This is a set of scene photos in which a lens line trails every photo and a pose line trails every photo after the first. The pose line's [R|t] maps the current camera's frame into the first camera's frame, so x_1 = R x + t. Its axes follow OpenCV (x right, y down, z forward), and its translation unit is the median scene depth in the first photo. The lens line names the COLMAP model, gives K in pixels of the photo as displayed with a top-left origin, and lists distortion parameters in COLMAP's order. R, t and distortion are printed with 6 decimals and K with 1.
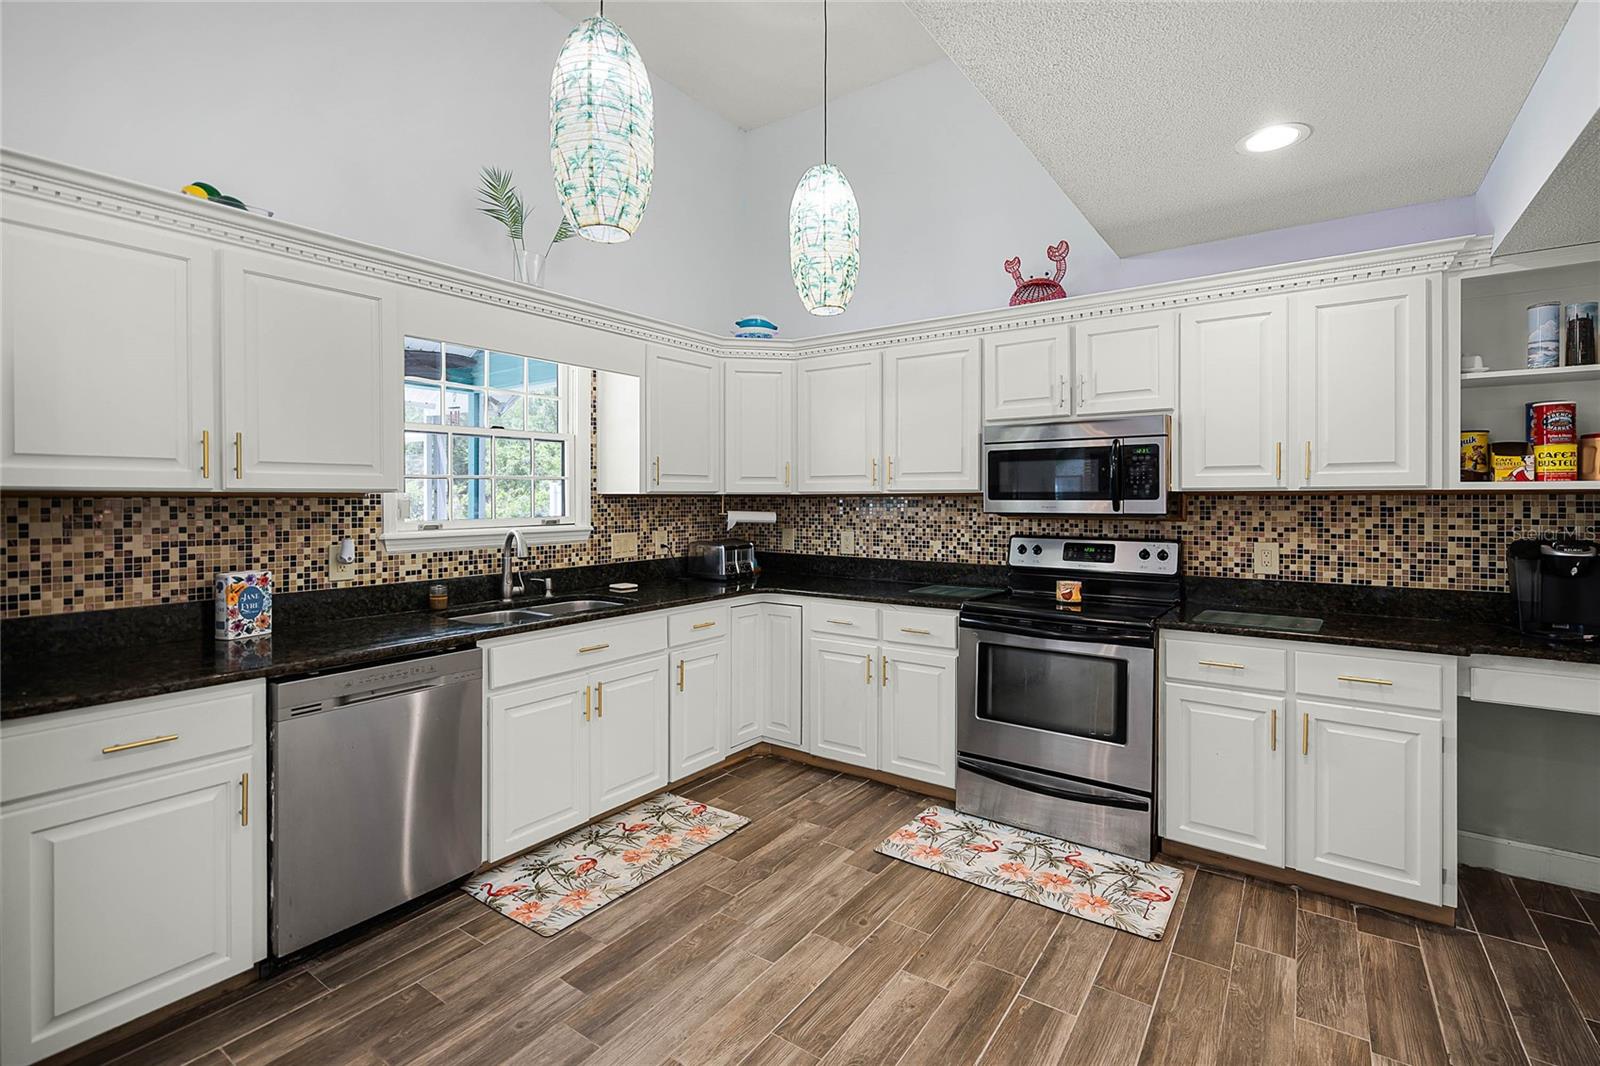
lens RADIAL K [[737.1, 0, 799.1], [0, 737.1, 502.7], [0, 0, 1]] dist [0.002931, 0.000697]
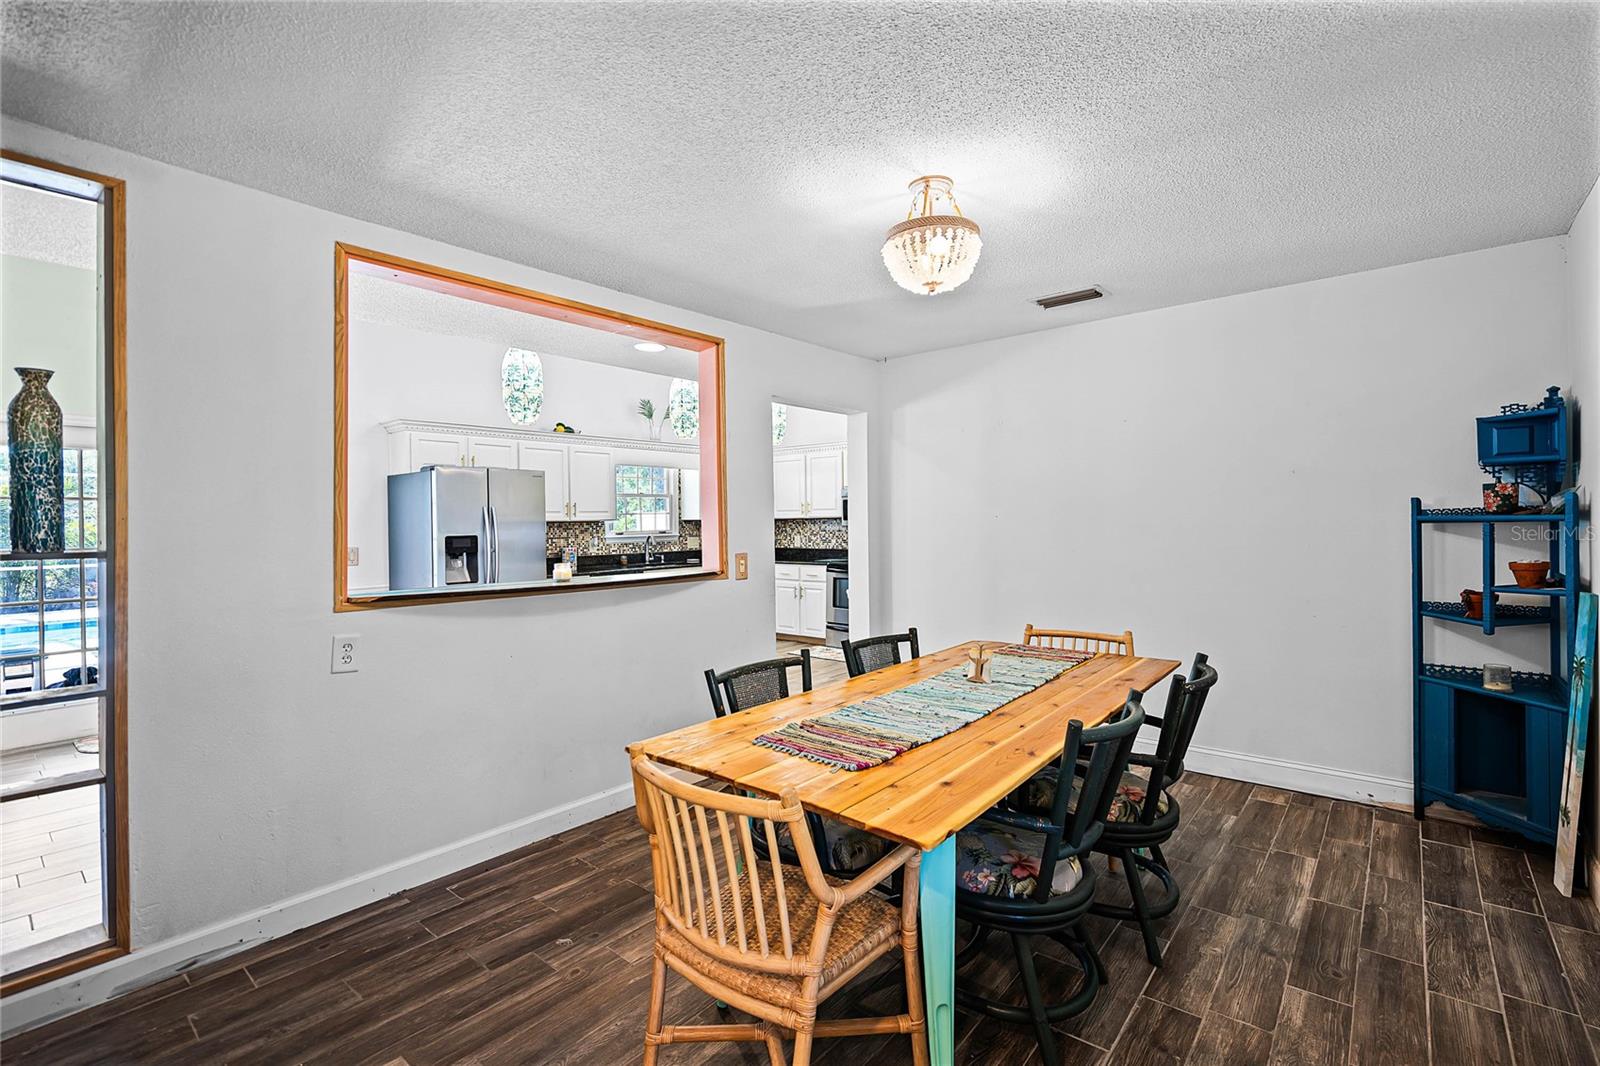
lens RADIAL K [[737.1, 0, 791.1], [0, 737.1, 523.5], [0, 0, 1]] dist [0.002931, 0.000697]
pose [[0.995337, -0.011807, -0.095732, 0.354407], [0.011768, 0.999930, -0.000970, 0.007183], [0.095737, -0.000161, 0.995407, -1.548224]]
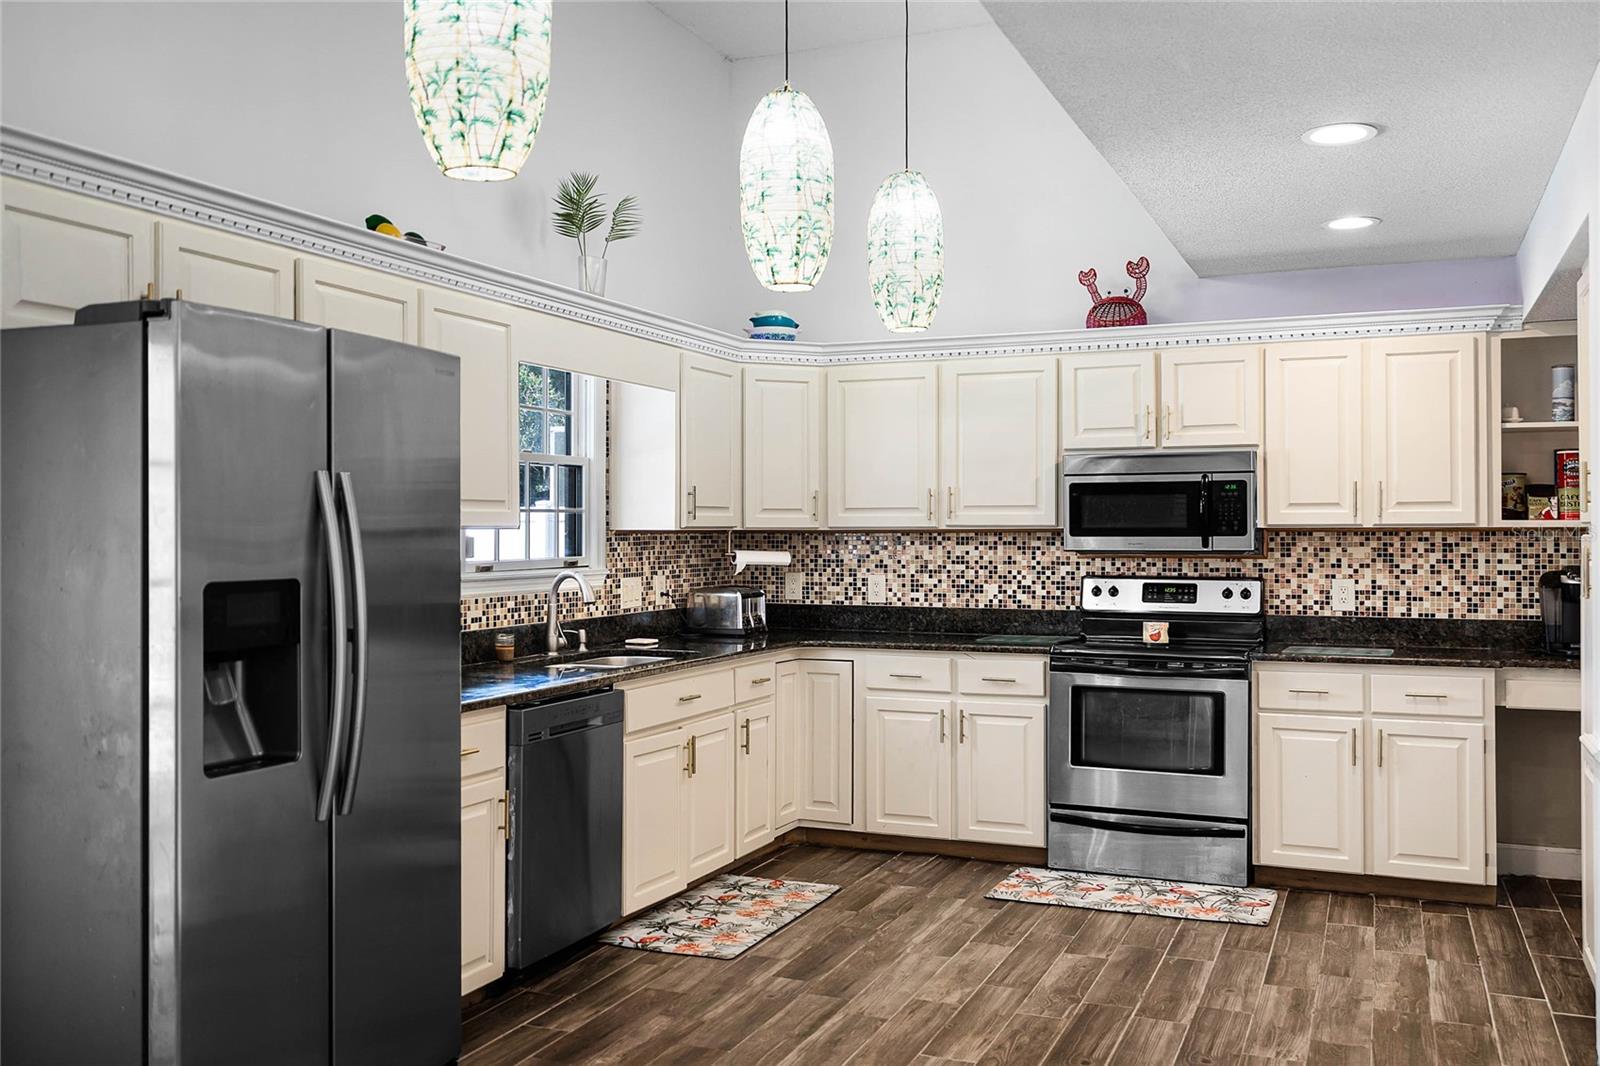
lens RADIAL K [[1436.0, 0, 791.4], [0, 1436.0, 524.9], [0, 0, 1]] dist [0.025163, -0.013245]
pose [[0.976653, 0.000526, 0.214823, -0.522865], [0.001912, 0.999936, -0.011143, 0.001220], [-0.214815, 0.011294, 0.976589, -0.755669]]
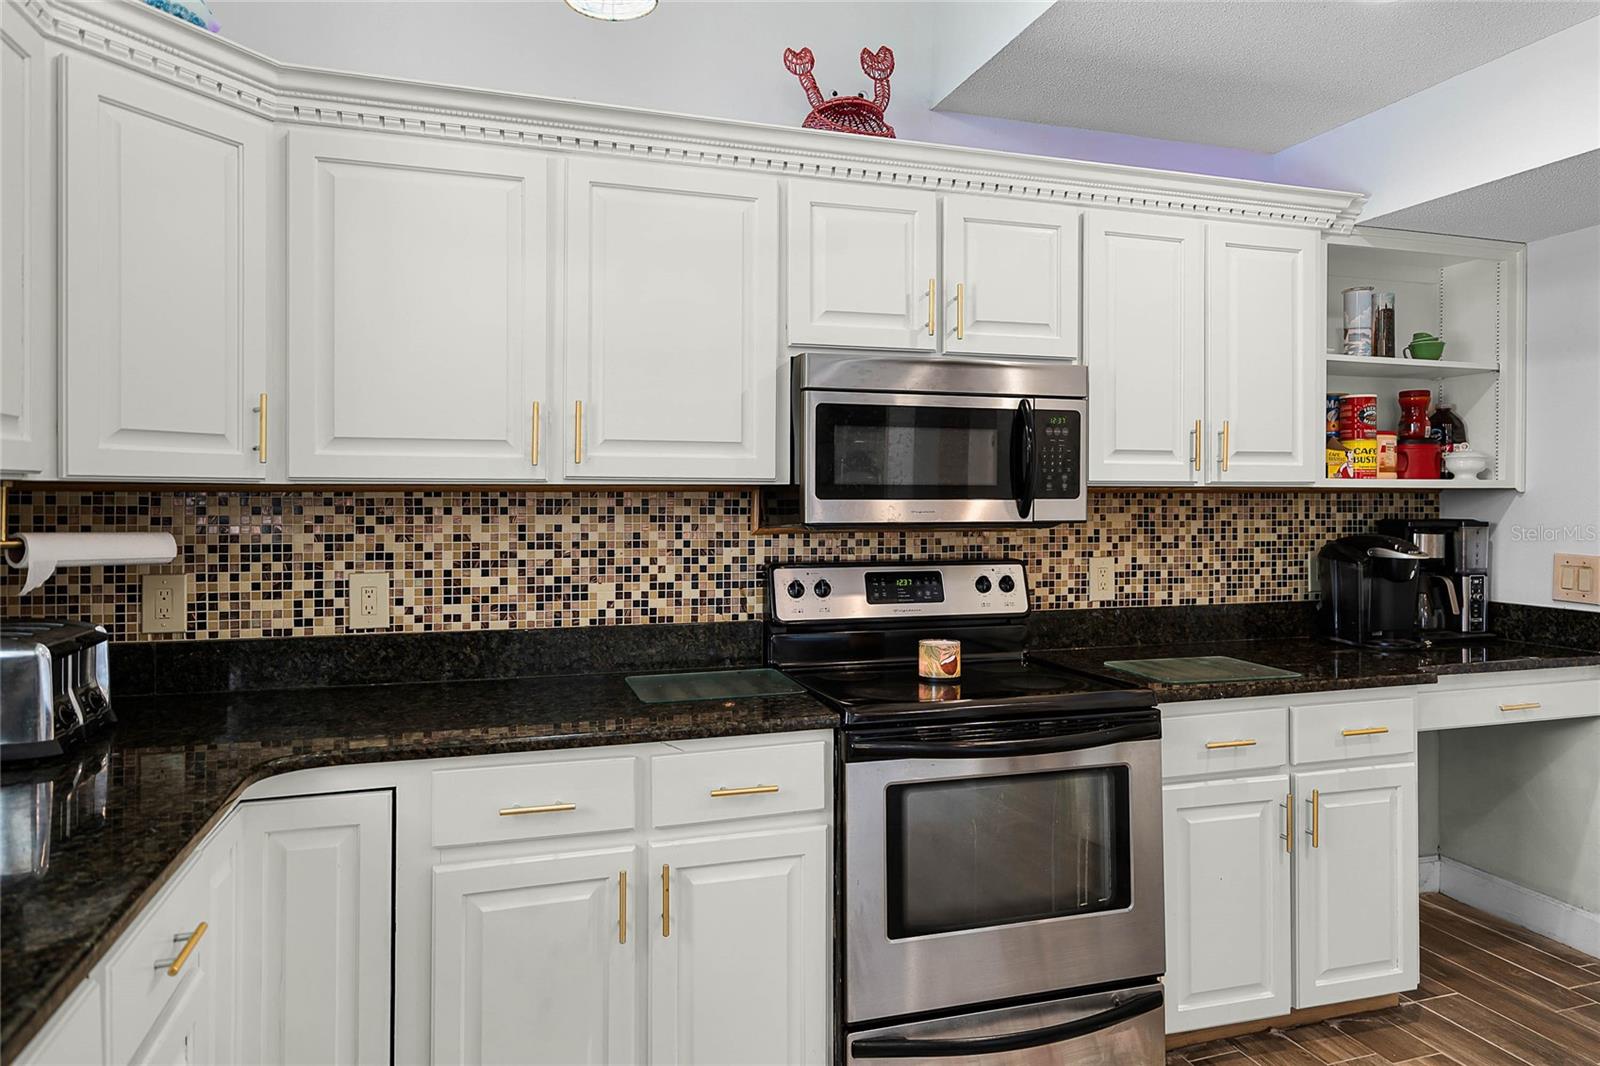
lens RADIAL K [[979.1, 0, 801.4], [0, 979.1, 495.2], [0, 0, 1]] dist [0.007895, 0.002092]
pose [[0.601824, 0.002655, 0.798624, -0.326963], [0.002408, 0.999984, -0.005139, -0.003293], [-0.798625, 0.005016, 0.601808, 0.671118]]
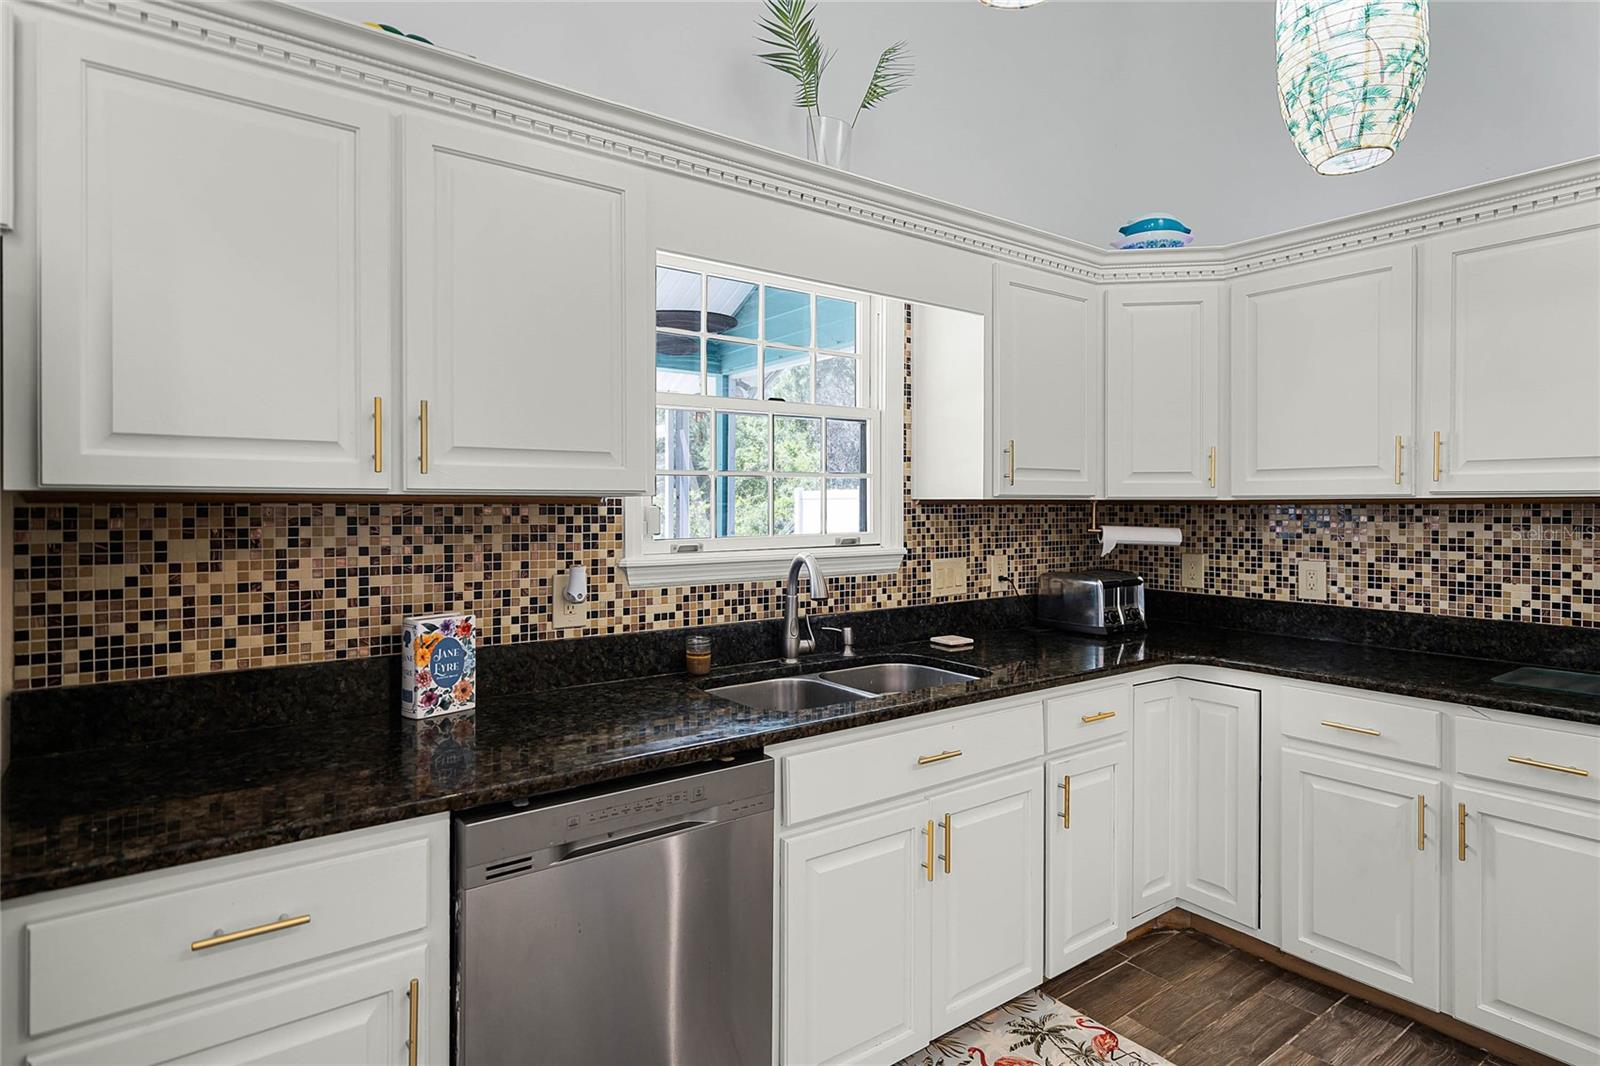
lens RADIAL K [[859.1, 0, 798.3], [0, 859.1, 508.7], [0, 0, 1]] dist [0.006719, 0.004727]
pose [[0.952651, 0.002728, -0.304053, -0.169833], [-0.003692, 0.999990, -0.002593, -0.001277], [0.304043, 0.003593, 0.952652, 0.293109]]
